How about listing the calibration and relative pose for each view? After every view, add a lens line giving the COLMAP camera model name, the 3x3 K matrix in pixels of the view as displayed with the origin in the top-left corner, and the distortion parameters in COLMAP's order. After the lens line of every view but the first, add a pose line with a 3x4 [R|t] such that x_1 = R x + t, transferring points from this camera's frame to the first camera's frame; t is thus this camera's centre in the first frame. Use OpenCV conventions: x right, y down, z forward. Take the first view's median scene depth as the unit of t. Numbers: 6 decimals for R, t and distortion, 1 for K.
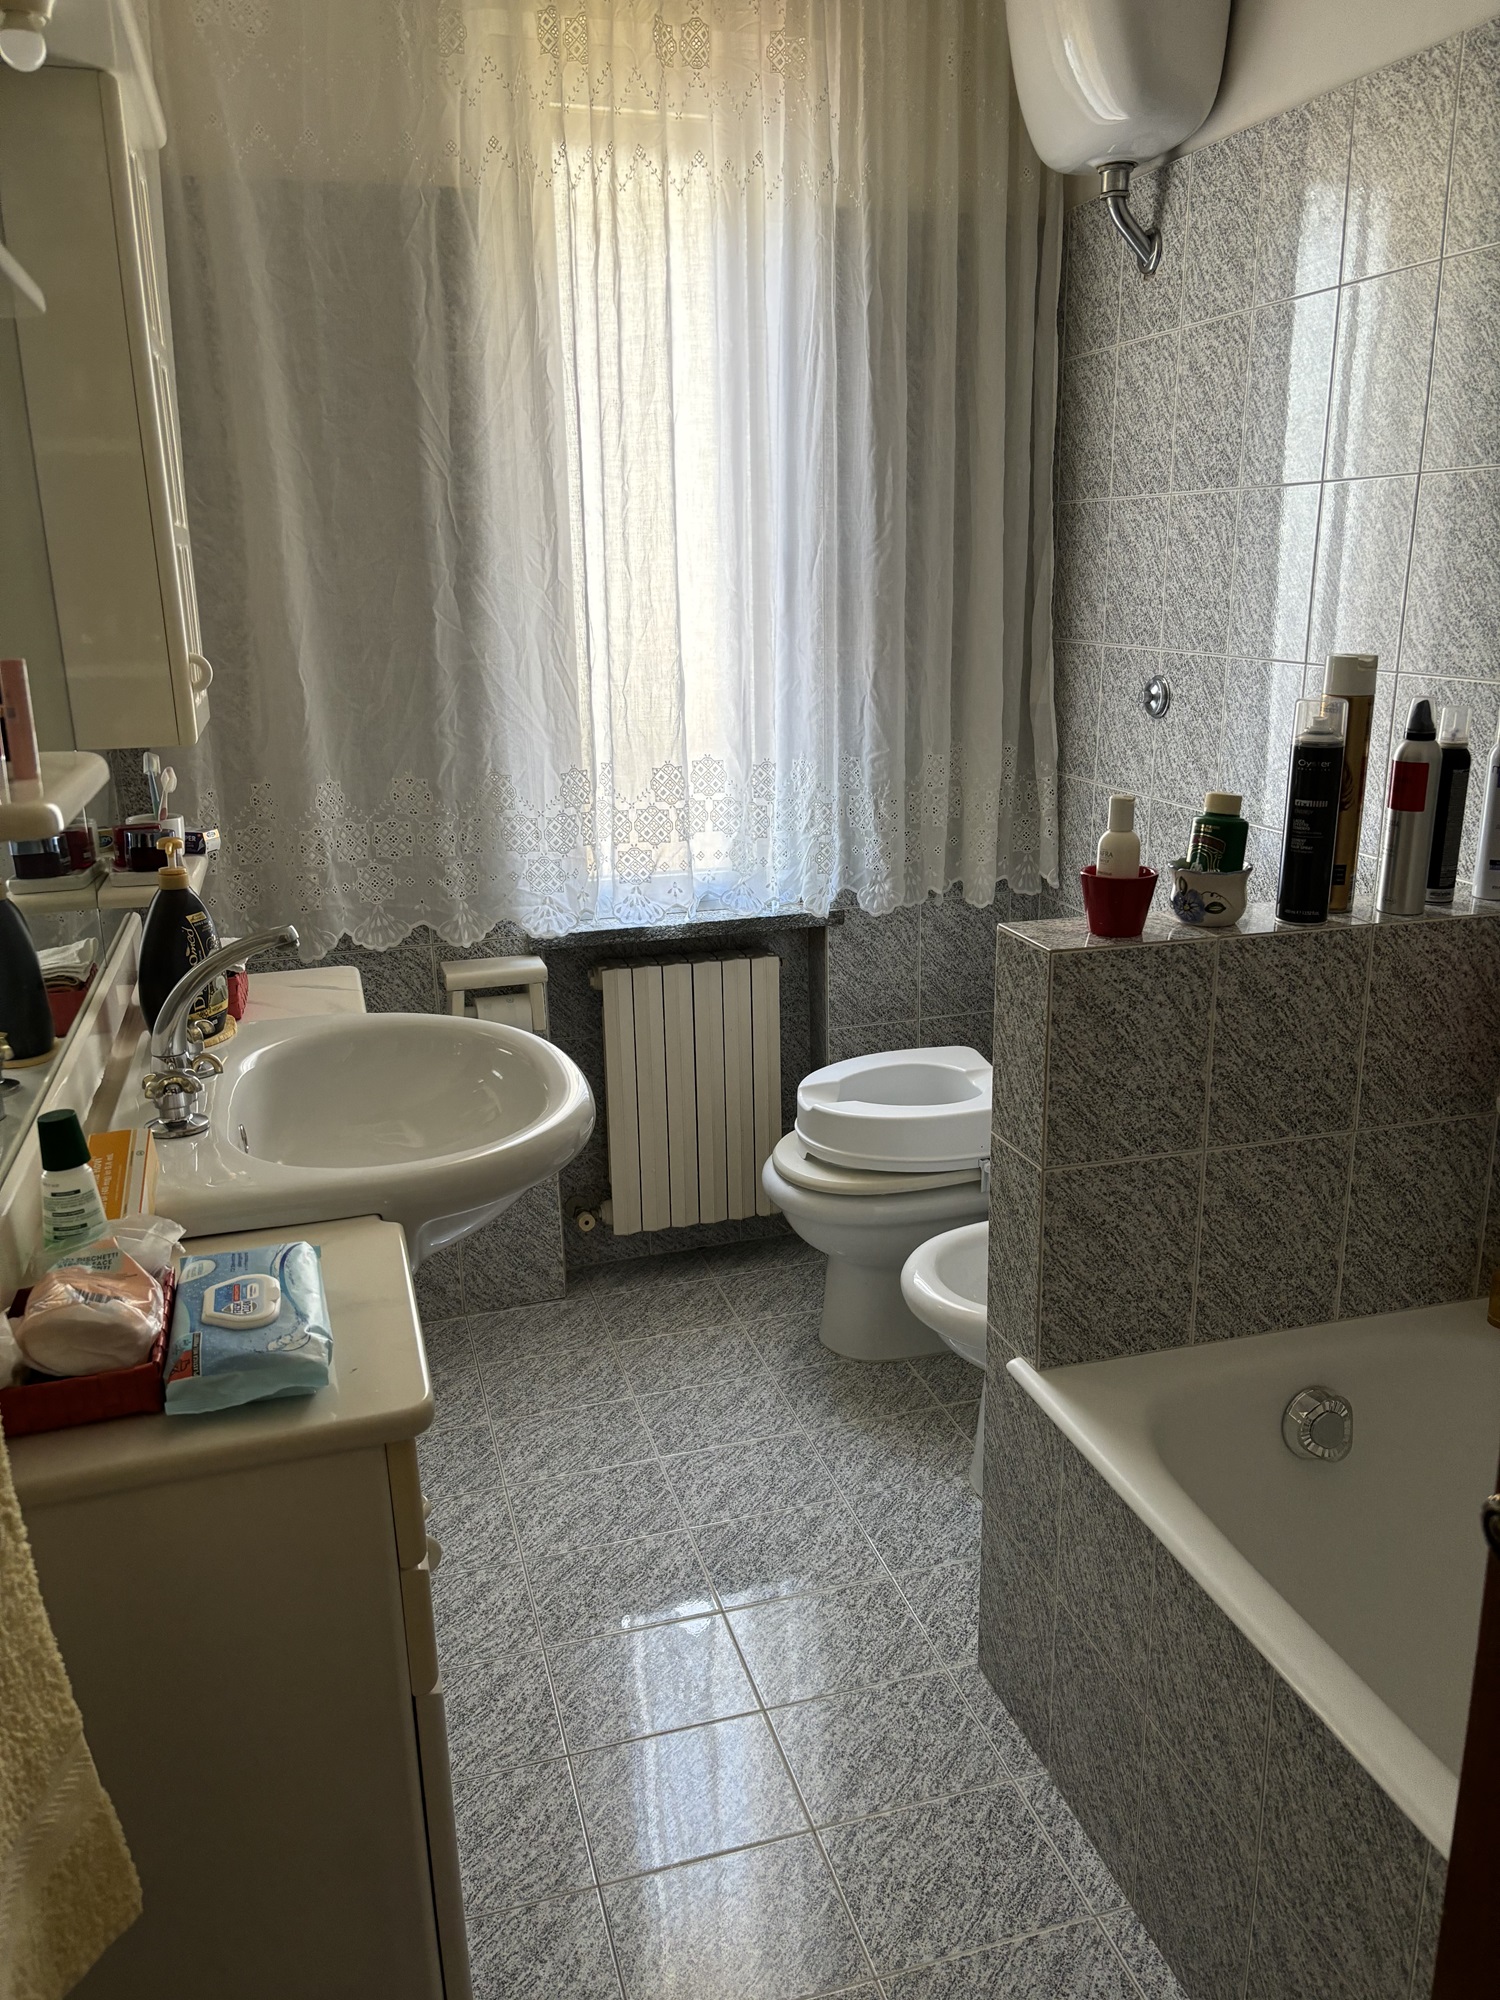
lens RADIAL K [[1522.7, 0, 748.9], [0, 1522.7, 1018.6], [0, 0, 1]] dist [0.057710, -0.064384]
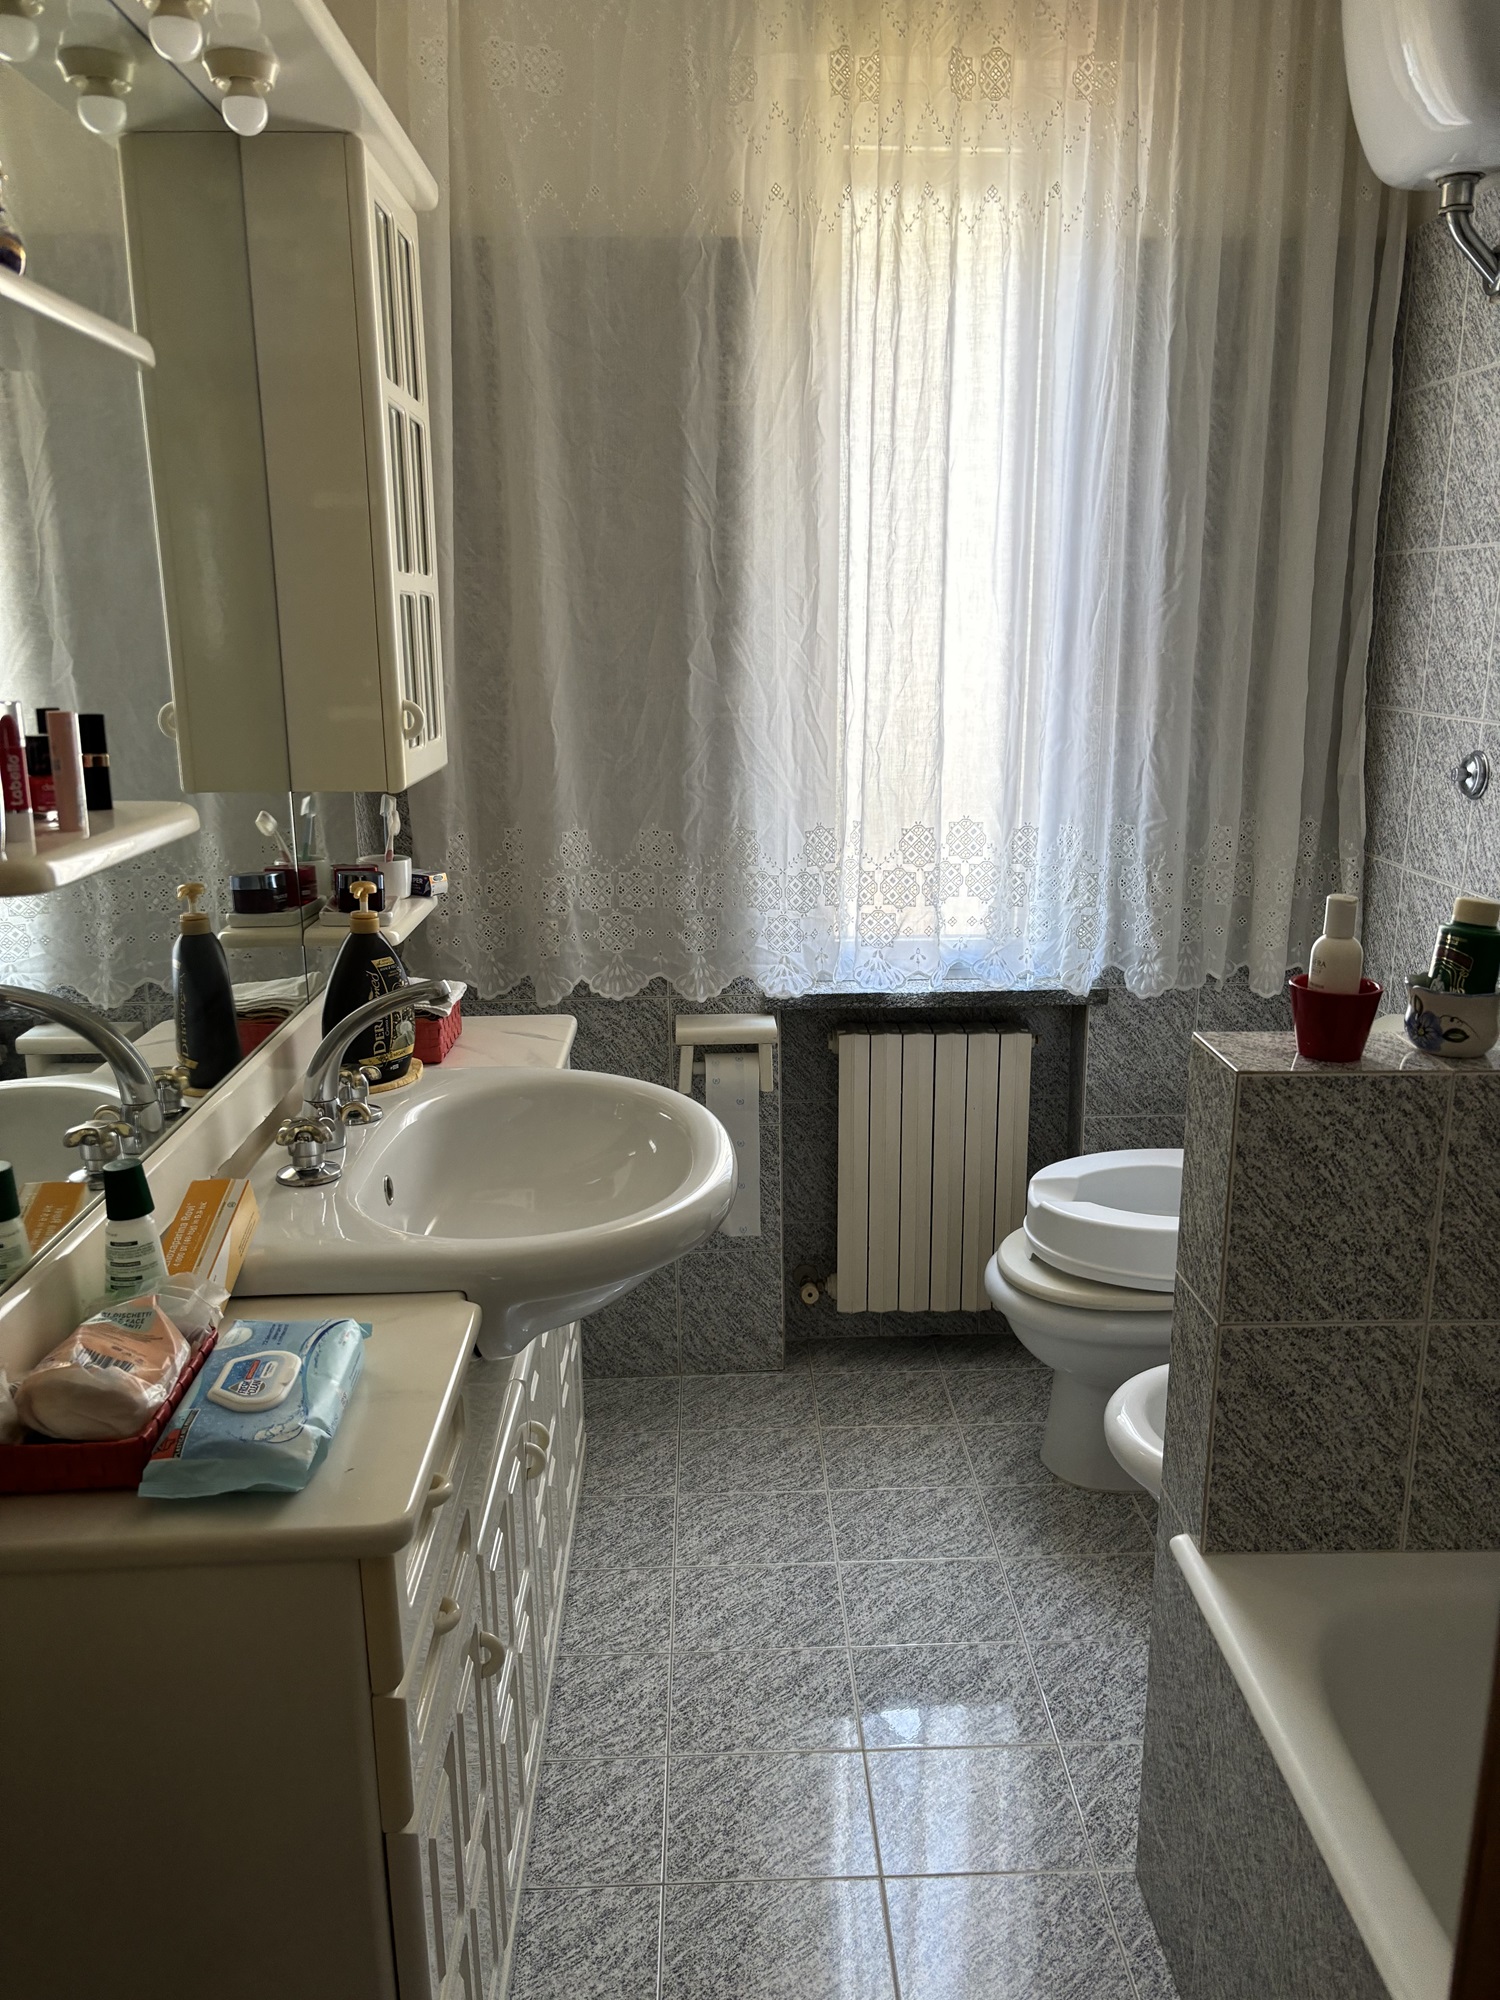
lens RADIAL K [[1522.7, 0, 747.3], [0, 1522.7, 1018.1], [0, 0, 1]] dist [0.057710, -0.064384]
pose [[0.968842, 0.074672, -0.236153, 0.083901], [-0.081319, 0.996516, -0.018520, -0.022906], [0.233948, 0.037147, 0.971539, 0.062409]]
